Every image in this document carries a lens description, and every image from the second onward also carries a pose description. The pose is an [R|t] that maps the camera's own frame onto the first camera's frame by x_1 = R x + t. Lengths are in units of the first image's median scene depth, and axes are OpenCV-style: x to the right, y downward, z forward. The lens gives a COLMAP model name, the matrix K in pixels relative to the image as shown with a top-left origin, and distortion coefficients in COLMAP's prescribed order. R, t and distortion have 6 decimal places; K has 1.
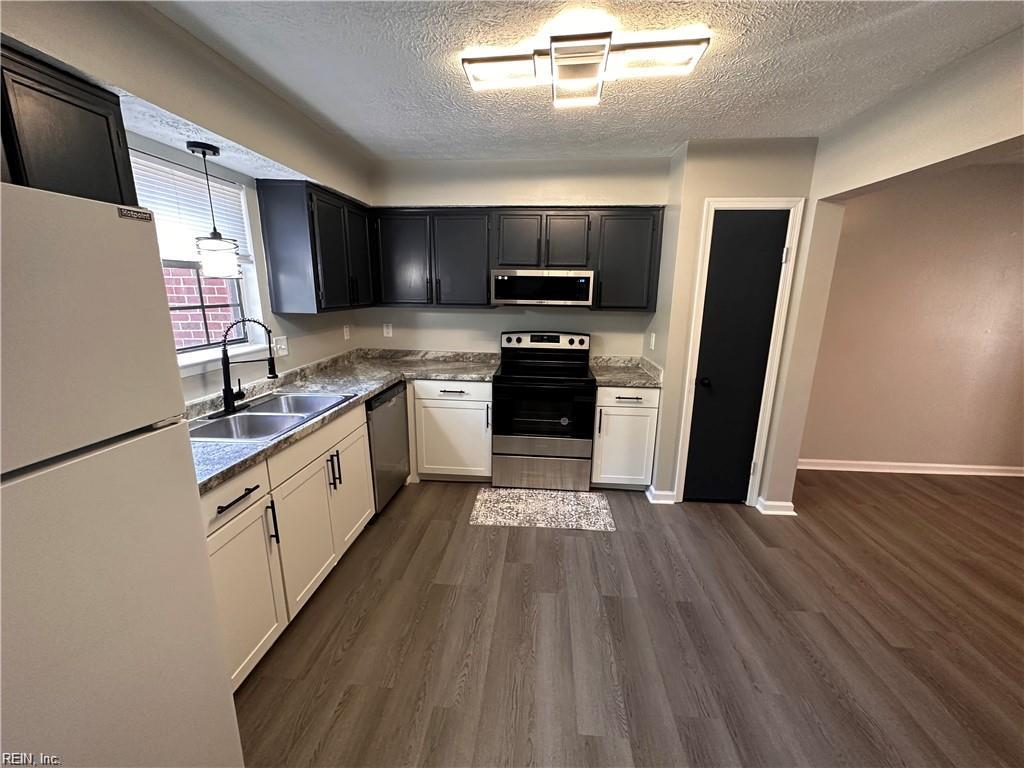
lens RADIAL K [[409.0, 0, 513.7], [0, 409.0, 384.5], [0, 0, 1]] dist [-0.003595, 0.000772]
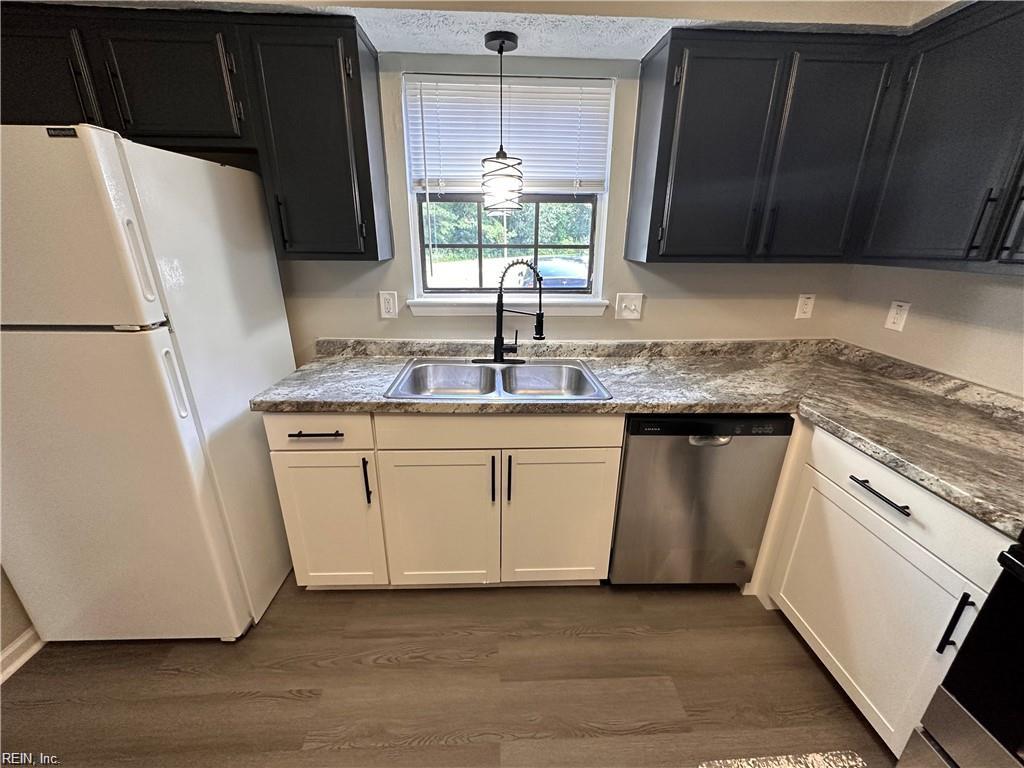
lens RADIAL K [[409.0, 0, 512.6], [0, 409.0, 384.7], [0, 0, 1]] dist [-0.003595, 0.000772]
pose [[0.129850, 0.322001, -0.937792, 0.133957], [-0.233594, 0.929113, 0.286676, -0.110138], [0.963625, 0.181838, 0.195863, 0.594712]]
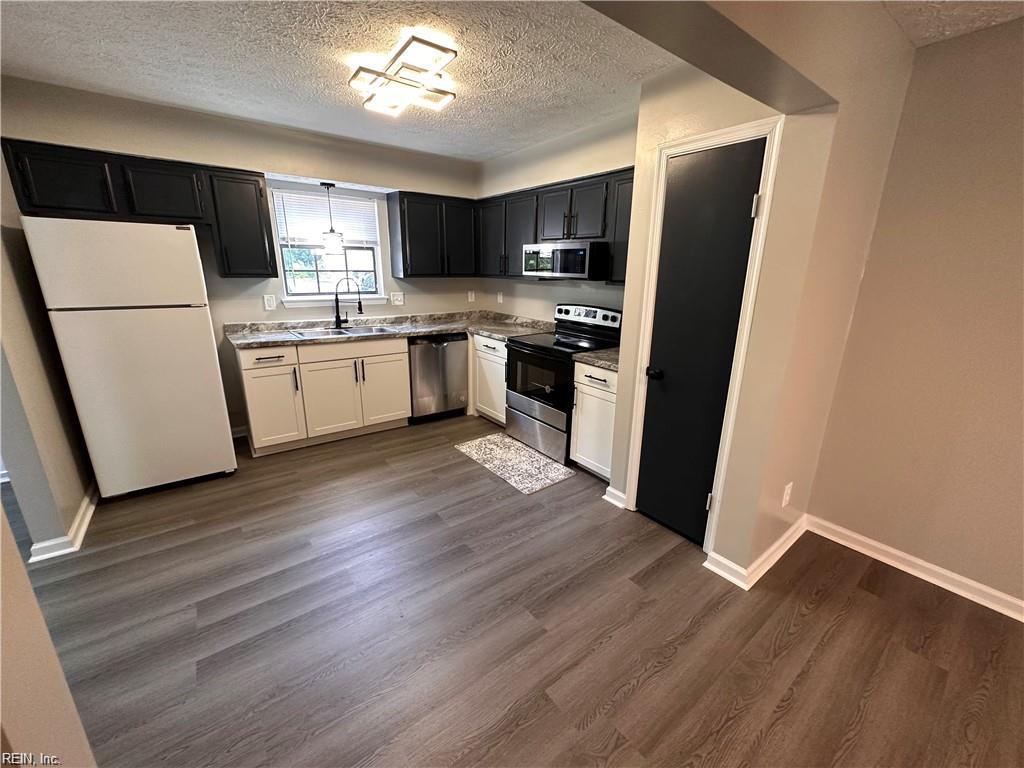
lens RADIAL K [[409.0, 0, 513.0], [0, 409.0, 384.4], [0, 0, 1]] dist [-0.003595, 0.000772]
pose [[0.668442, 0.205339, -0.714857, 0.823680], [-0.178396, 0.977342, 0.113923, -0.026135], [0.722053, 0.051377, 0.689928, 0.216732]]
